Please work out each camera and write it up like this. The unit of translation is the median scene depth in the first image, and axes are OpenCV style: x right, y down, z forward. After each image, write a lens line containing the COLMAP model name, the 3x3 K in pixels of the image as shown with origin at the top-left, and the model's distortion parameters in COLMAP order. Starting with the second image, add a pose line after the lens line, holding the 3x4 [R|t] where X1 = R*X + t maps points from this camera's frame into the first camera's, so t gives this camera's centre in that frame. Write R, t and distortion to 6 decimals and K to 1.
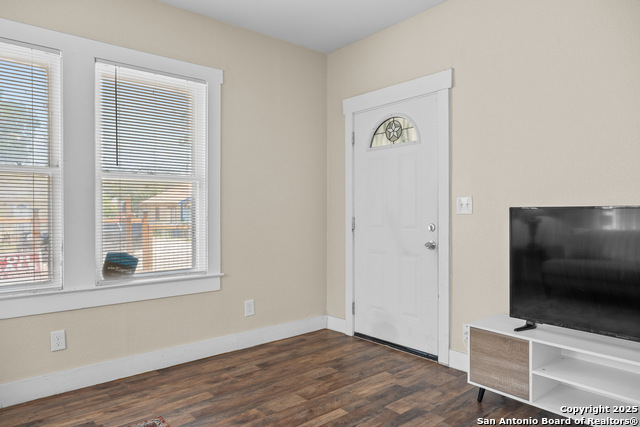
lens RADIAL K [[423.9, 0, 320.5], [0, 423.9, 218.1], [0, 0, 1]] dist [0.008246, 0.002470]
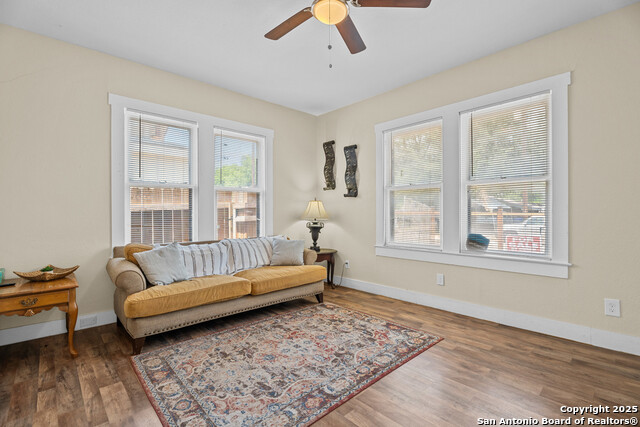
lens RADIAL K [[293.3, 0, 320.8], [0, 293.3, 210.3], [0, 0, 1]] dist [-0.001478, -0.000602]
pose [[0.051981, -0.007391, -0.998621, 0.529285], [-0.008255, 0.999935, -0.007831, 0.010625], [0.998614, 0.008651, 0.051917, 0.392584]]
